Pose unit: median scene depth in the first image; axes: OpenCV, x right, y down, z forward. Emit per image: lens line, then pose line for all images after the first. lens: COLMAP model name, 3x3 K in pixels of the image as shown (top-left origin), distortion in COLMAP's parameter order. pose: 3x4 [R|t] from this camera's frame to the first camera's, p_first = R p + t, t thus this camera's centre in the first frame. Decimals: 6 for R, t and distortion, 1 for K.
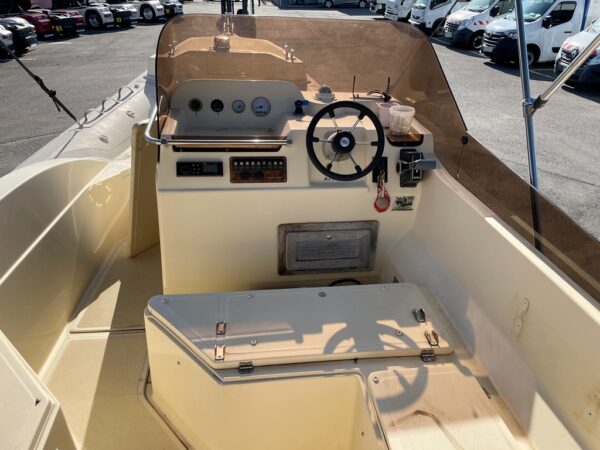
lens RADIAL K [[452.9, 0, 300.0], [0, 452.9, 225.0], [0, 0, 1]] dist [0.092976, -0.121566]
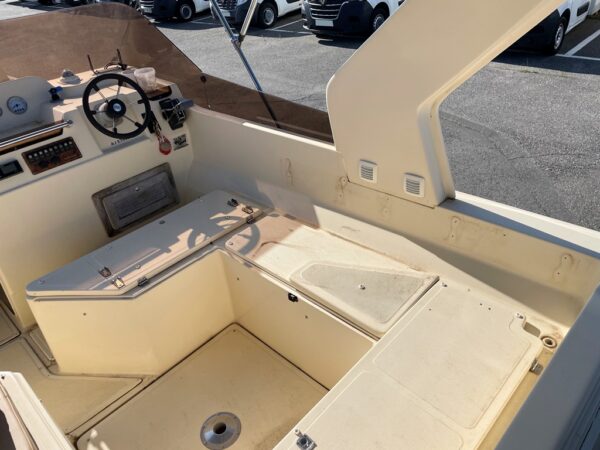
lens RADIAL K [[452.9, 0, 300.0], [0, 452.9, 225.0], [0, 0, 1]] dist [0.092976, -0.121566]
pose [[0.768997, -0.430698, 0.472380, -0.237658], [0.399354, 0.900690, 0.171098, 0.084083], [-0.499159, 0.057073, 0.864629, -0.284653]]
